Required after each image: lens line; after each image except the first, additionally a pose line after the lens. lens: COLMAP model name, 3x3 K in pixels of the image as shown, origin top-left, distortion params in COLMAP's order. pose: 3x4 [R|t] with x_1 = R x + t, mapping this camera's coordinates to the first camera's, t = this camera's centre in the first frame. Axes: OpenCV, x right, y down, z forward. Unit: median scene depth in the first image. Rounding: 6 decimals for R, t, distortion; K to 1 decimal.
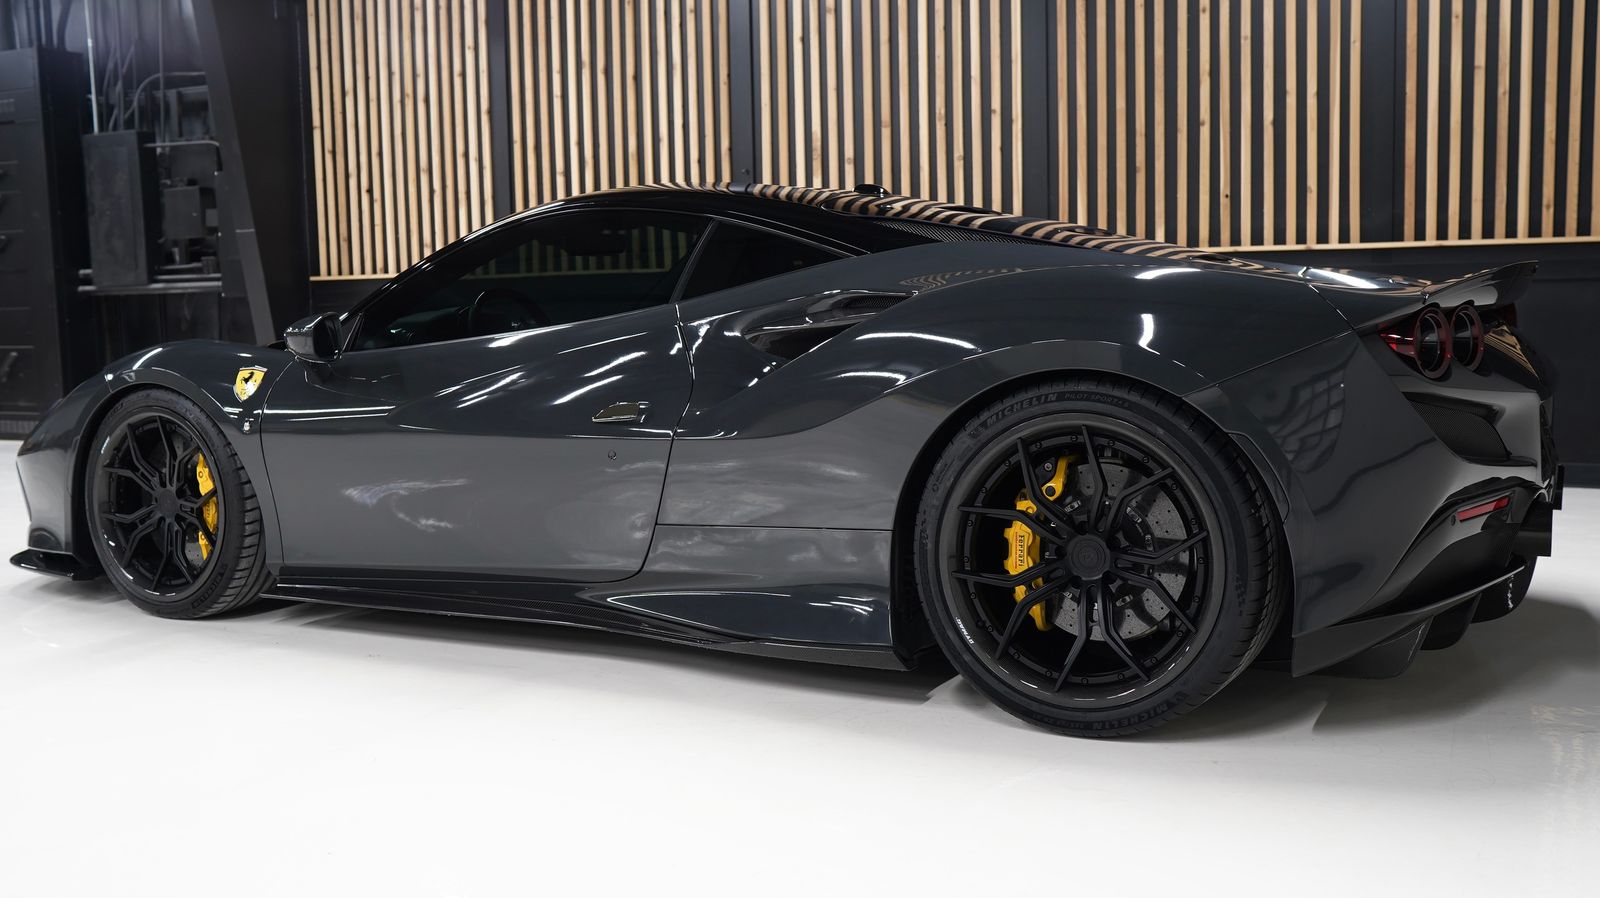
lens RADIAL K [[1547.0, 0, 800.5], [0, 1547.0, 461.6], [0, 0, 1]] dist [-0.103358, 0.142370]
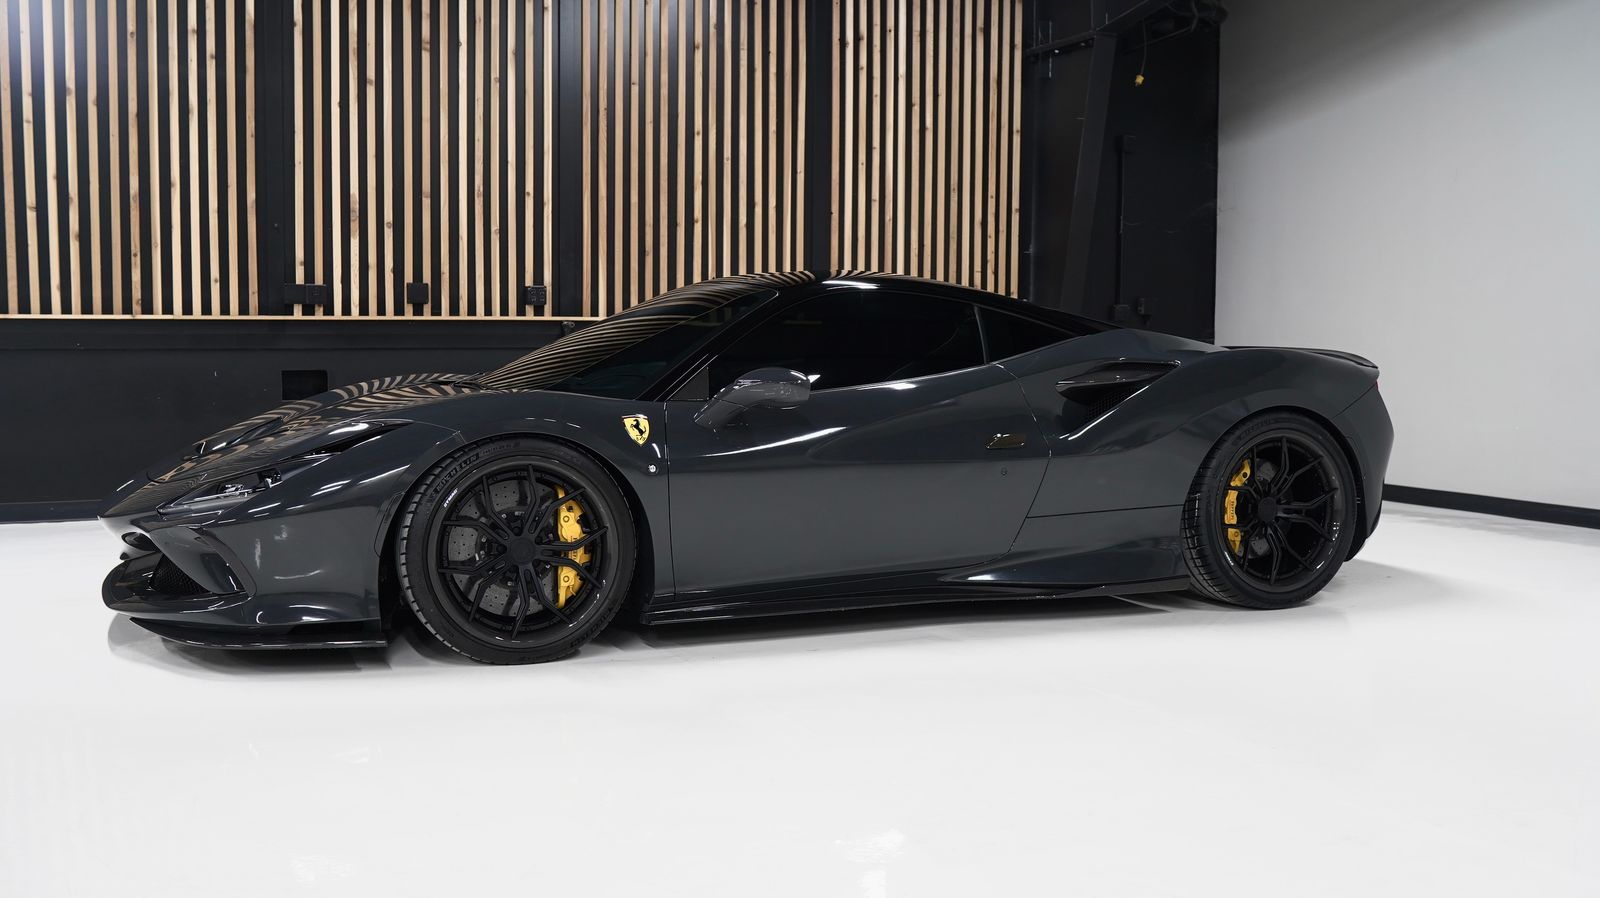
lens RADIAL K [[1546.5, 0, 797.6], [0, 1546.5, 467.6], [0, 0, 1]] dist [-0.103468, 0.135272]
pose [[0.633441, -0.040899, 0.772710, -0.743266], [0.064078, 0.997945, 0.000292, -0.011100], [-0.771134, 0.049328, 0.634760, 0.137602]]
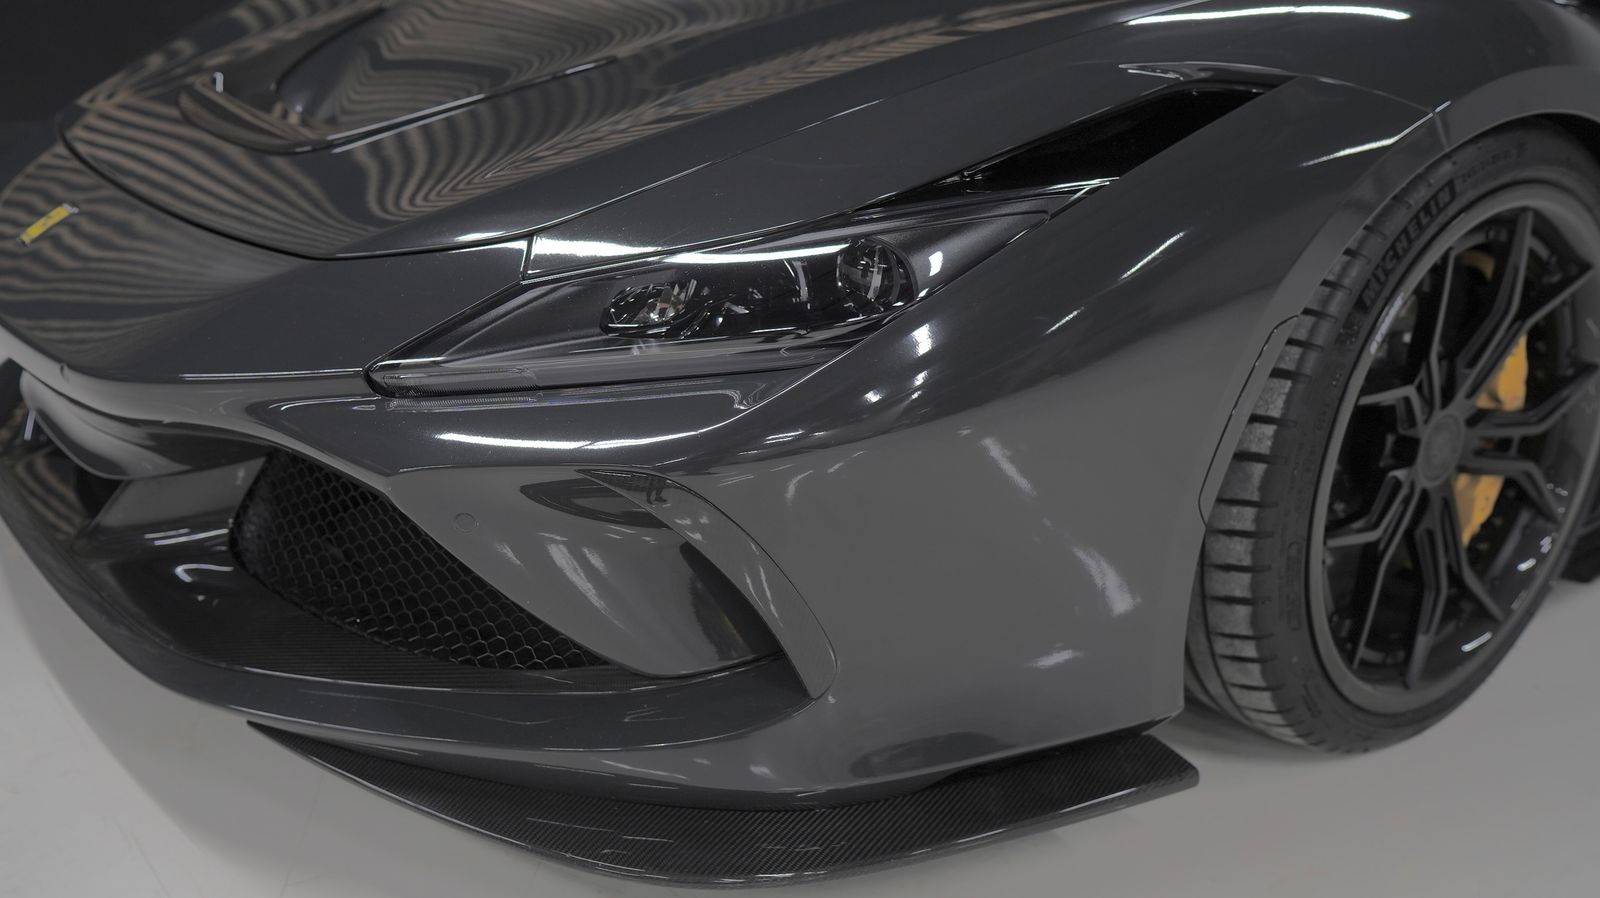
lens RADIAL K [[1568.7, 0, 805.1], [0, 1568.7, 452.5], [0, 0, 1]] dist [-0.082921, 0.138890]
pose [[0.401260, -0.264399, 0.876974, -0.544238], [0.034019, 0.961074, 0.274189, -0.052702], [-0.915332, -0.080187, 0.394635, 0.675703]]
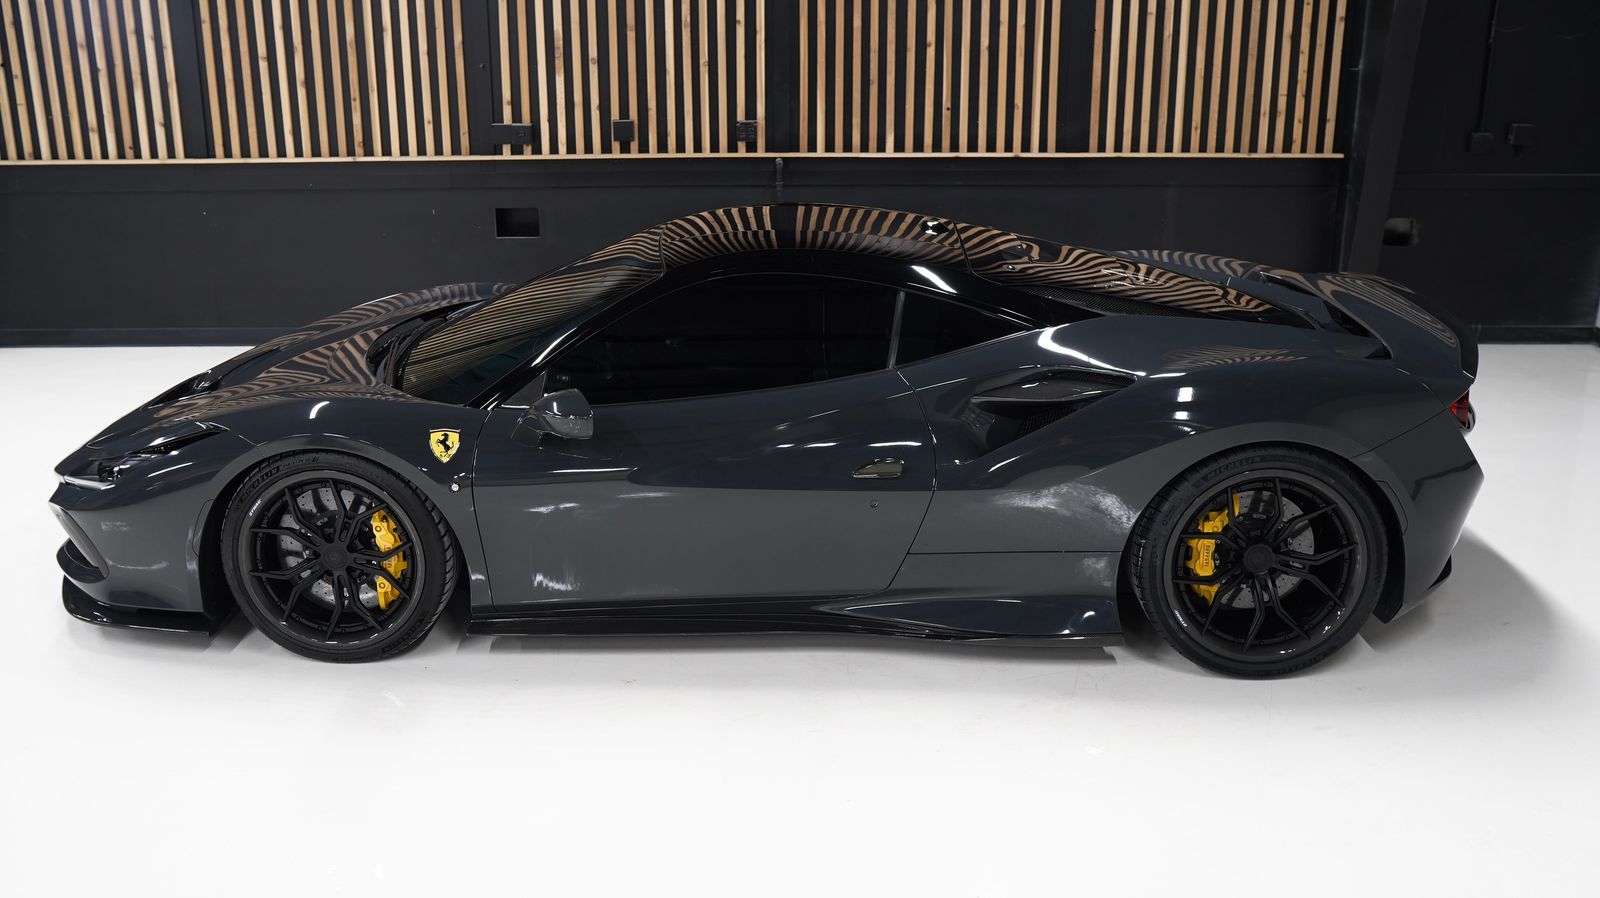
lens RADIAL K [[1546.1, 0, 799.1], [0, 1546.1, 463.1], [0, 0, 1]] dist [-0.109224, 0.140798]
pose [[0.894086, -0.116851, 0.432384, -0.391972], [0.031375, 0.979337, 0.199787, -0.158080], [-0.446795, -0.165061, 0.879278, -0.028510]]
